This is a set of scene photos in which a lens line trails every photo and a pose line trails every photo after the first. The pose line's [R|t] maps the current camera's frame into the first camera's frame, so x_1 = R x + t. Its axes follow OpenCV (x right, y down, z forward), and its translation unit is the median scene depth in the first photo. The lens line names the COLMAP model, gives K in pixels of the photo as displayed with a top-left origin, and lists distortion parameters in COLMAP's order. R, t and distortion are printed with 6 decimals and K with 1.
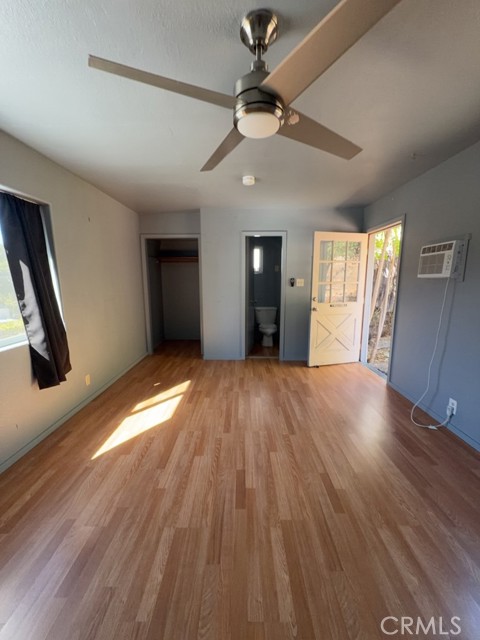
lens RADIAL K [[253.1, 0, 240.0], [0, 253.1, 320.0], [0, 0, 1]] dist [-0.000023, 0.000016]
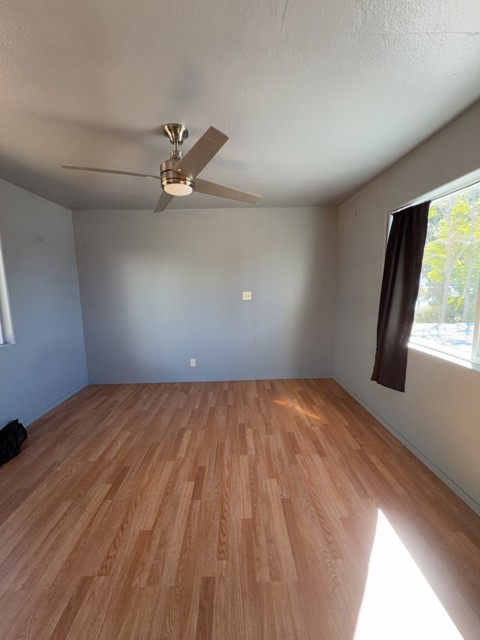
lens RADIAL K [[253.1, 0, 240.0], [0, 253.1, 320.0], [0, 0, 1]] dist [-0.000023, 0.000016]
pose [[-0.999297, 0.027235, -0.025770, -0.165480], [0.018481, 0.955795, 0.293452, -0.320589], [0.032623, 0.292770, -0.955626, 1.877174]]
